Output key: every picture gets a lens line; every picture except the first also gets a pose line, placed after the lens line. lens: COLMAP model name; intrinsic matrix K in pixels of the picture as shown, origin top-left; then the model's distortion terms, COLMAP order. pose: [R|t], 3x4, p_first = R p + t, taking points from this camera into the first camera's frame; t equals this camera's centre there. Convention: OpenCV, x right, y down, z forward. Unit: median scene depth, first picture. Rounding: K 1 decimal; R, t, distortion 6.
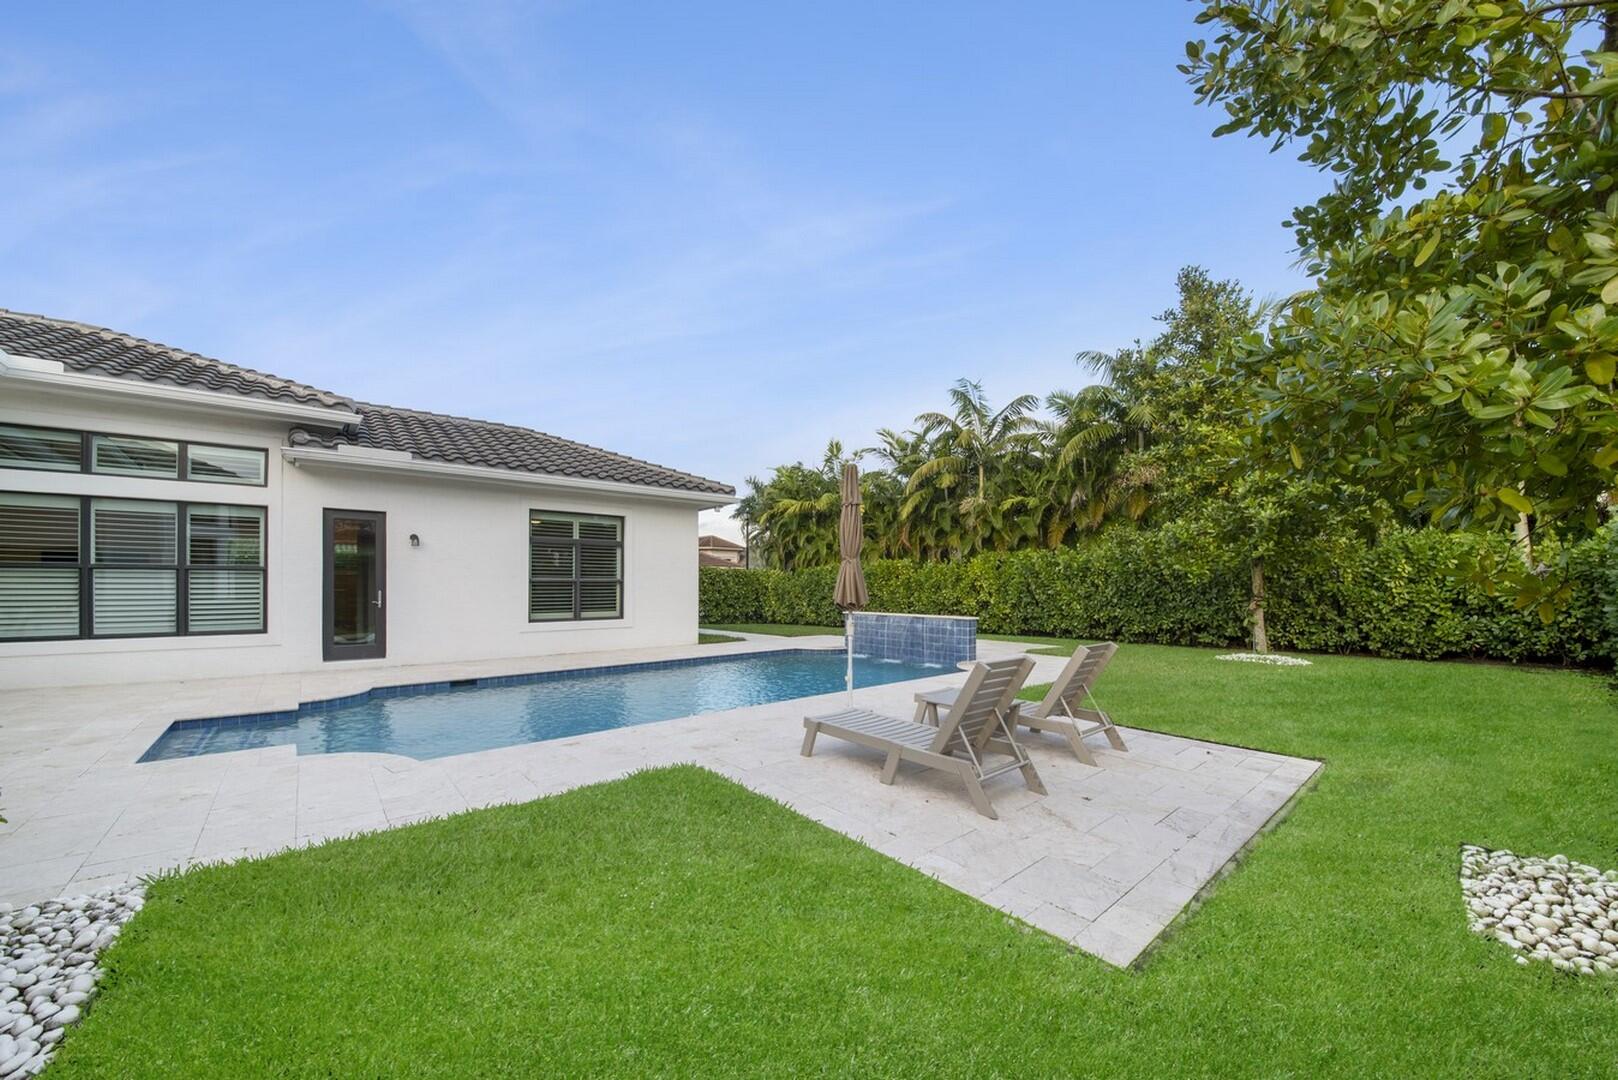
lens RADIAL K [[574.0, 0, 844.3], [0, 574.0, 587.6], [0, 0, 1]] dist [0.001495, -0.000027]
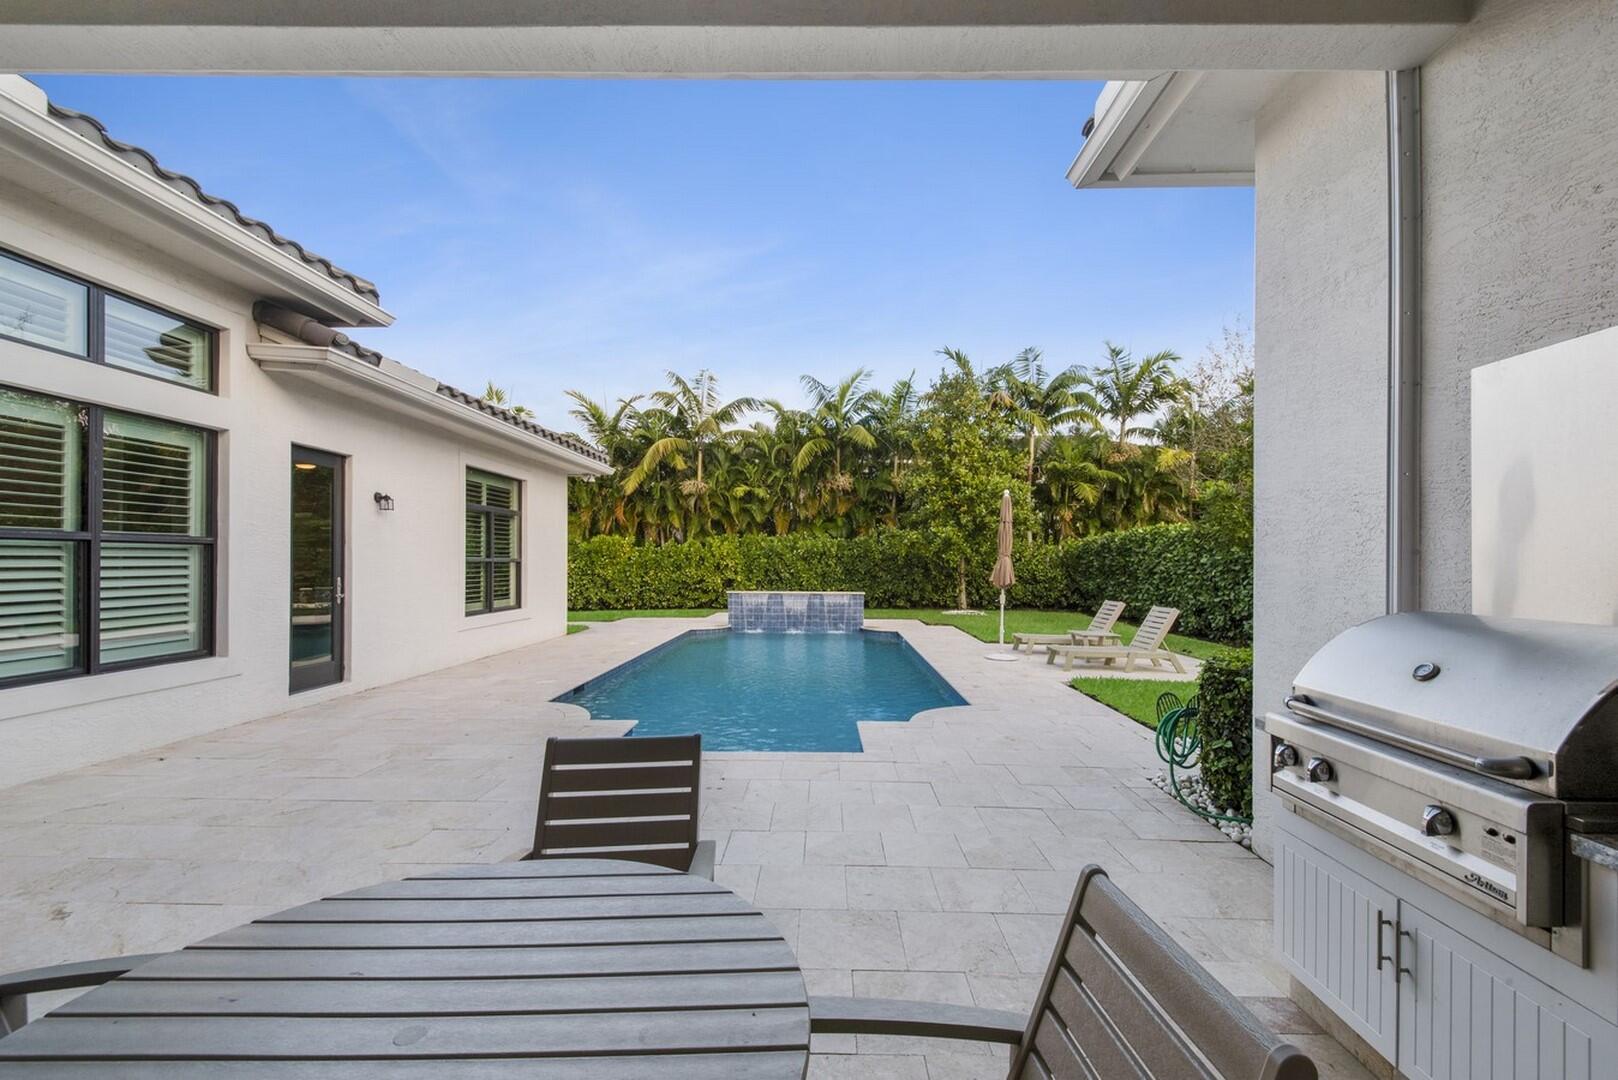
lens RADIAL K [[633.8, 0, 809.2], [0, 633.8, 557.3], [0, 0, 1]] dist [0.002993, 0.000001]
pose [[0.660624, 0.014326, 0.750581, -0.785895], [-0.012520, 0.999889, -0.008065, -0.014359], [-0.750613, -0.004069, 0.660730, 0.110069]]
